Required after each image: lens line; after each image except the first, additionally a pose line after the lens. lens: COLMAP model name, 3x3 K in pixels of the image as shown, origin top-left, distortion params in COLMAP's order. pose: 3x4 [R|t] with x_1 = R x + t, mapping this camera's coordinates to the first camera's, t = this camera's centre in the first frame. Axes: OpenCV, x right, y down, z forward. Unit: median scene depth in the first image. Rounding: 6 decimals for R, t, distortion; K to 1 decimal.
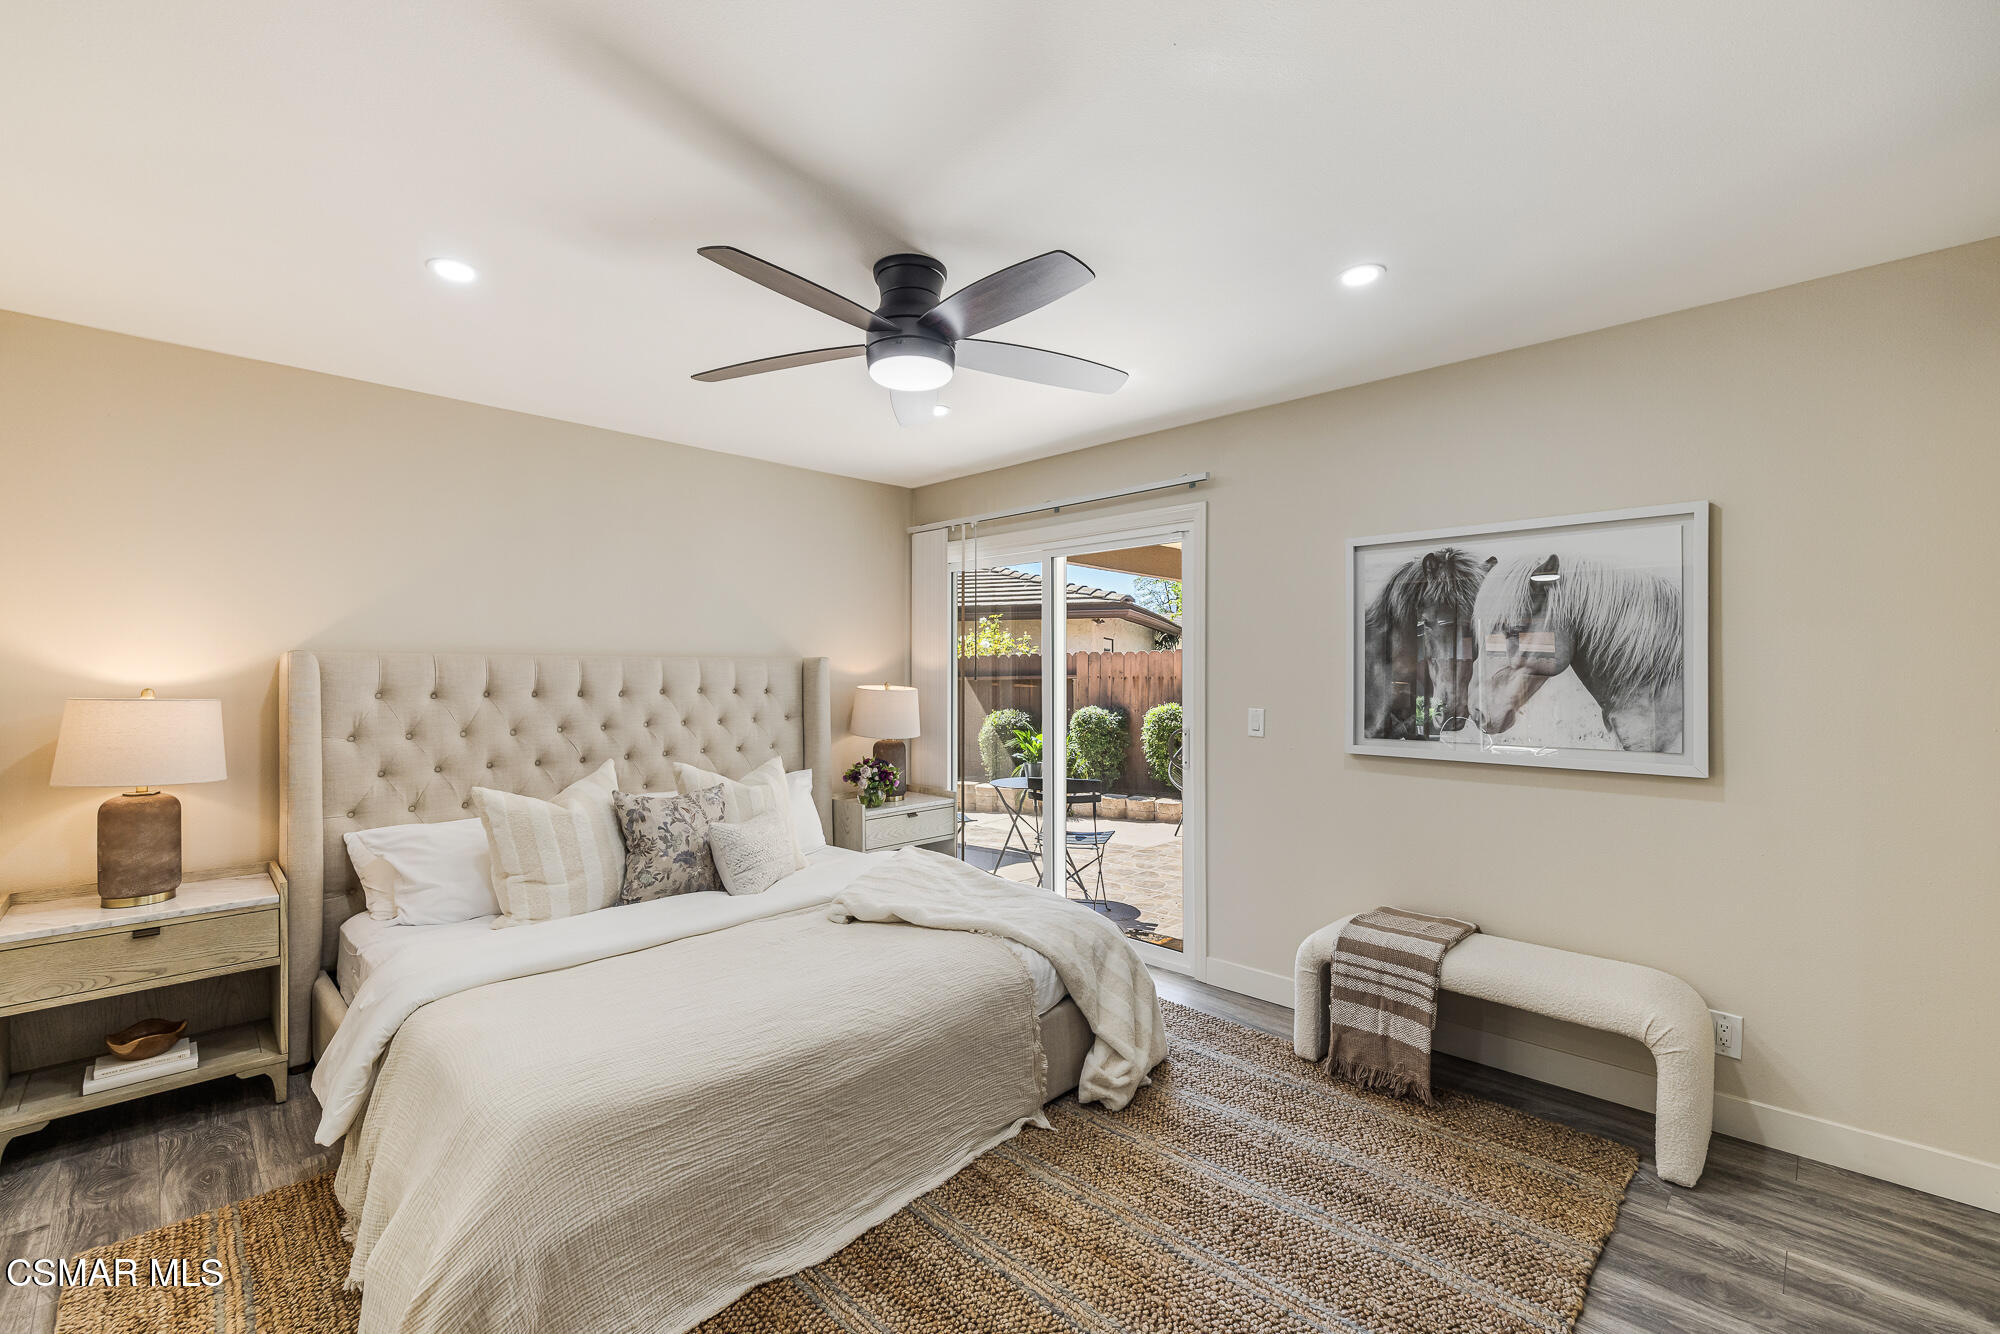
lens RADIAL K [[843.4, 0, 1008.7], [0, 843.4, 660.2], [0, 0, 1]] dist [-0.000537, 0.000079]
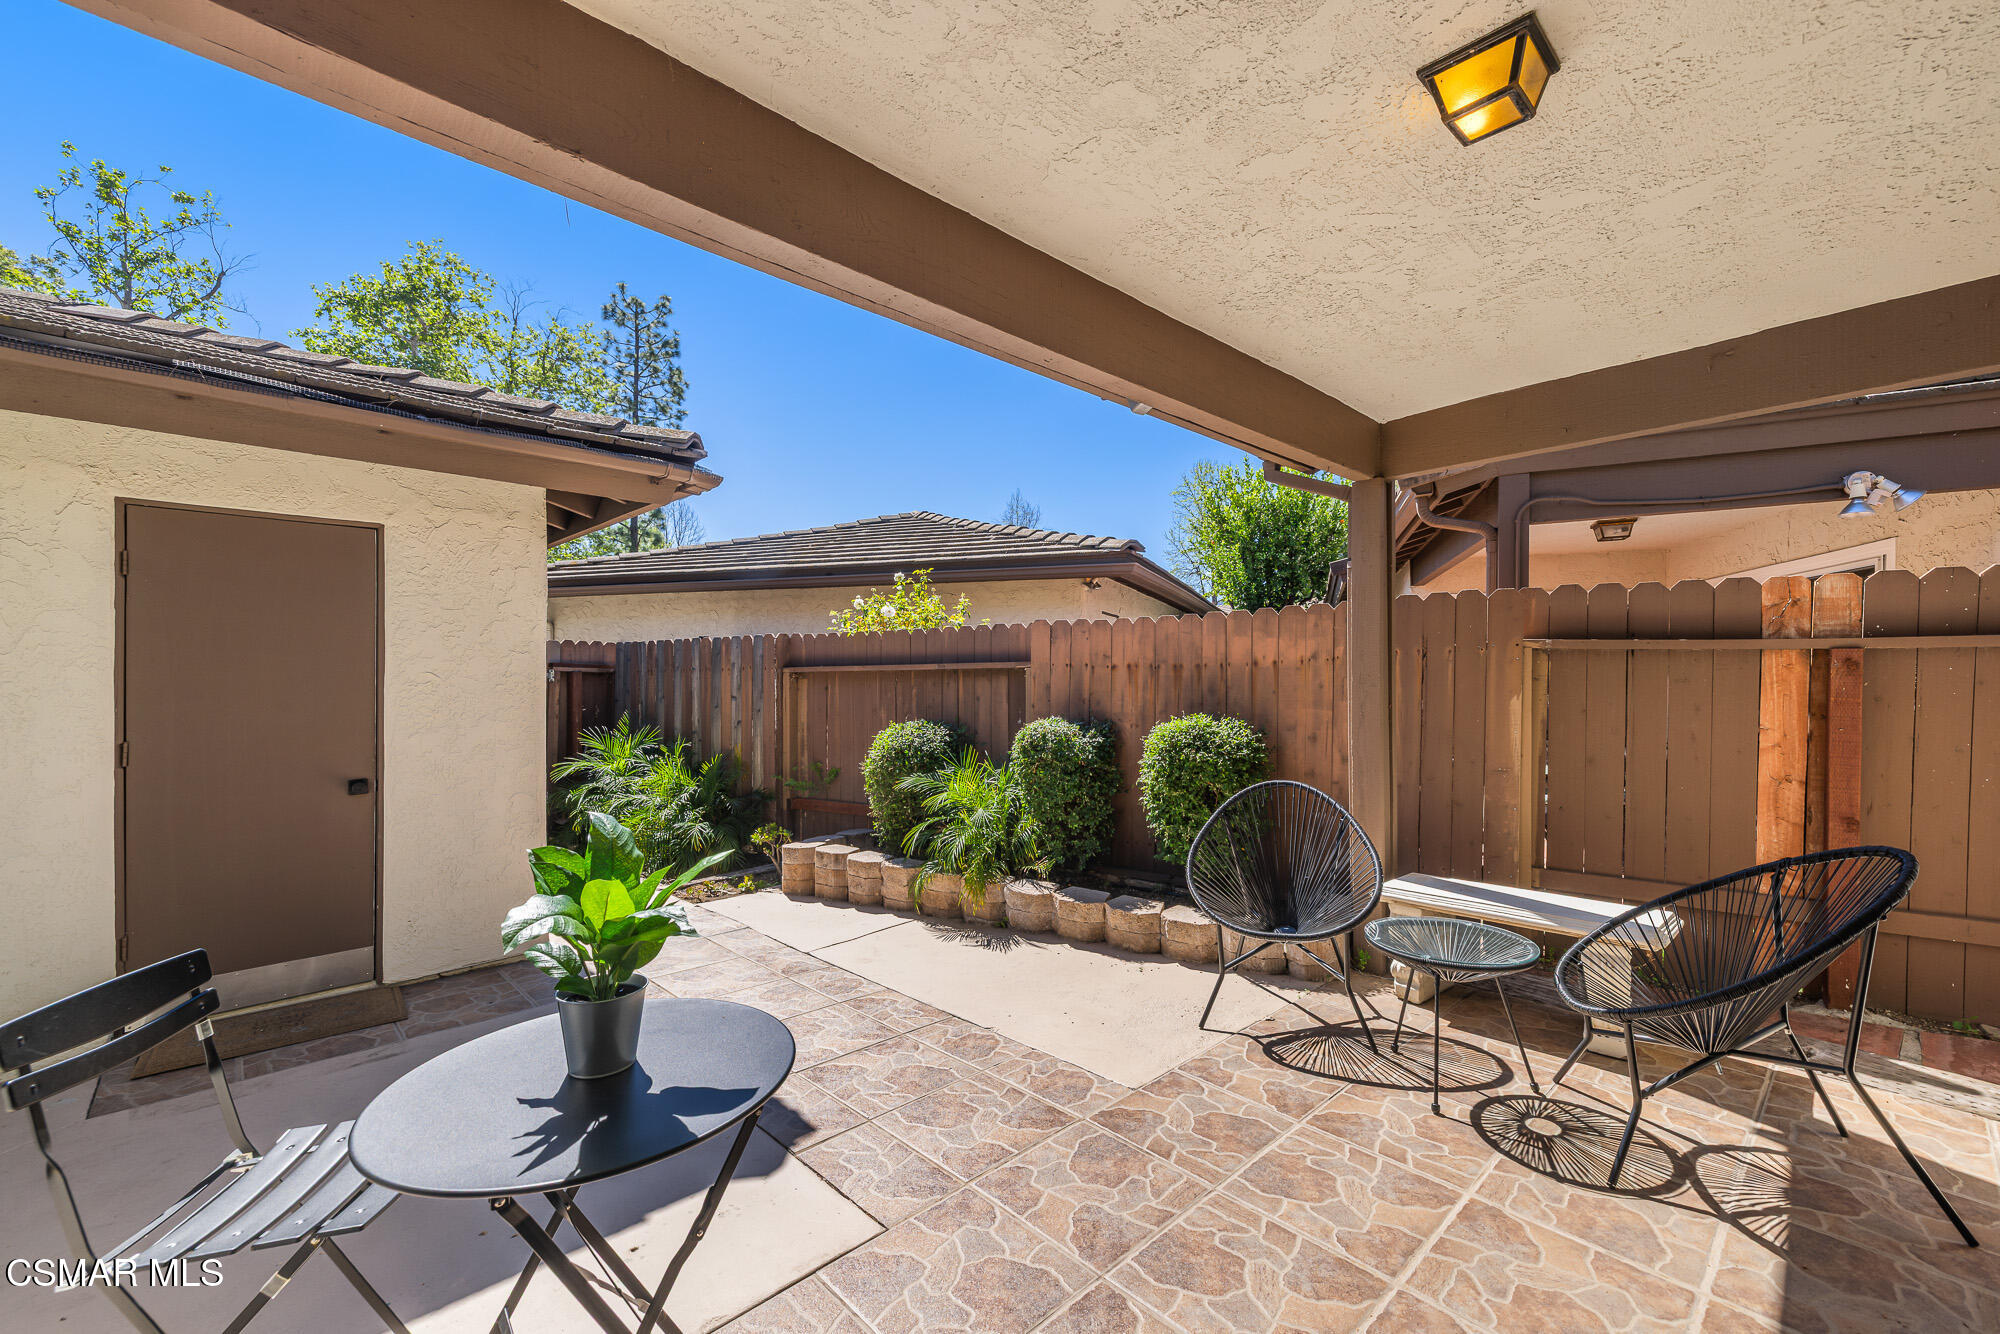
lens RADIAL K [[831.4, 0, 1005.7], [0, 831.4, 674.1], [0, 0, 1]] dist [0.001518, 0.000253]
pose [[0.999002, 0.002771, -0.044586, 0.279237], [-0.001940, 0.999824, 0.018668, 0.048828], [0.044629, -0.018562, 0.998831, 1.379359]]
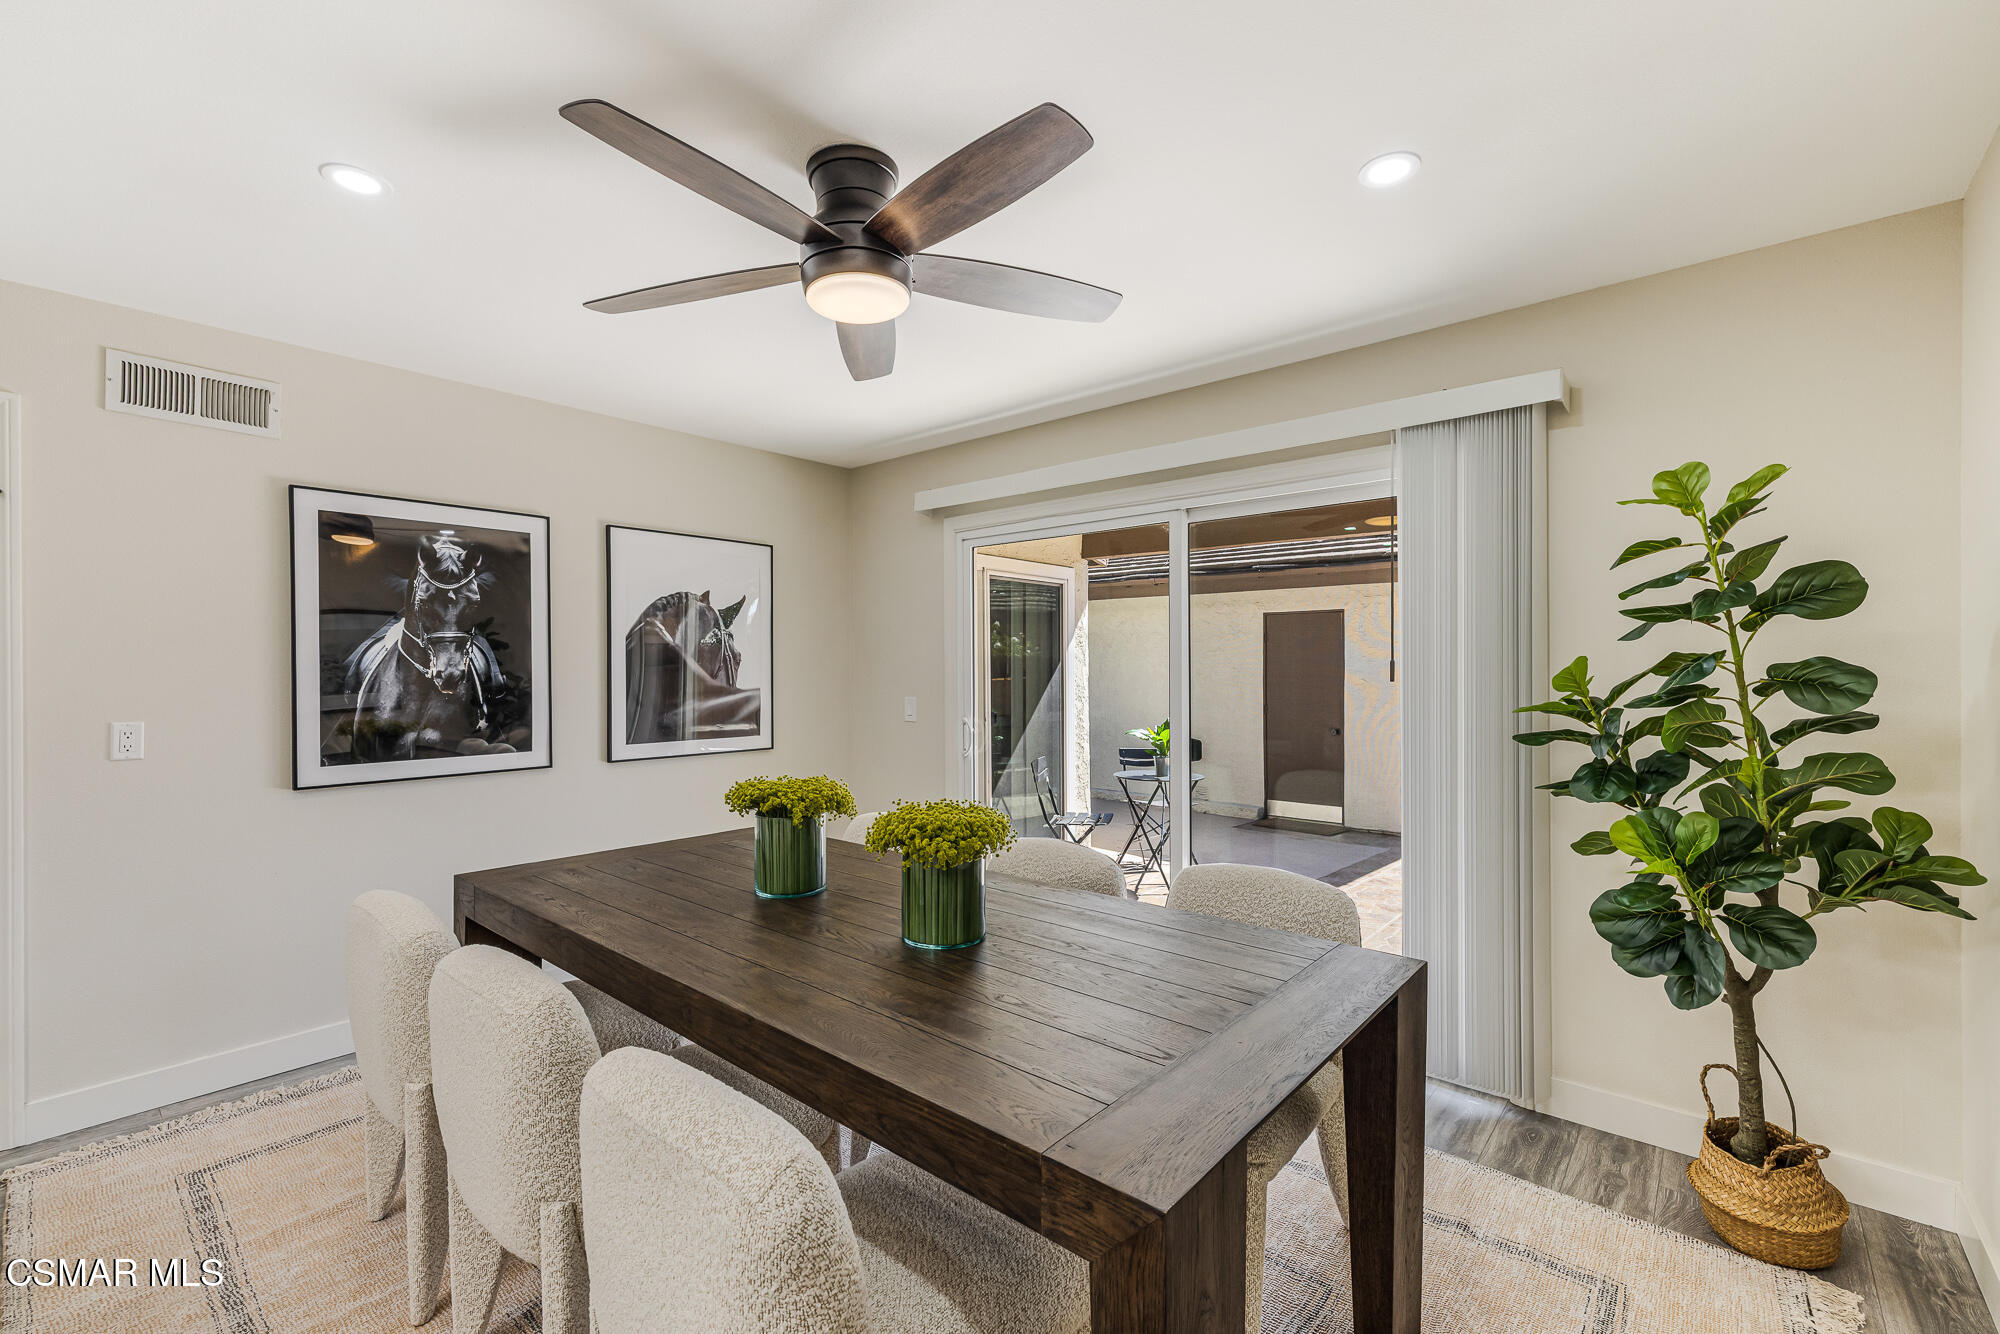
lens RADIAL K [[845.4, 0, 1011.6], [0, 845.4, 673.6], [0, 0, 1]] dist [-0.001322, -0.000220]
pose [[0.066253, 0.004454, -0.997793, 1.879816], [0.013143, 0.999899, 0.005336, 0.026566], [0.997716, -0.013468, 0.066187, 1.348744]]
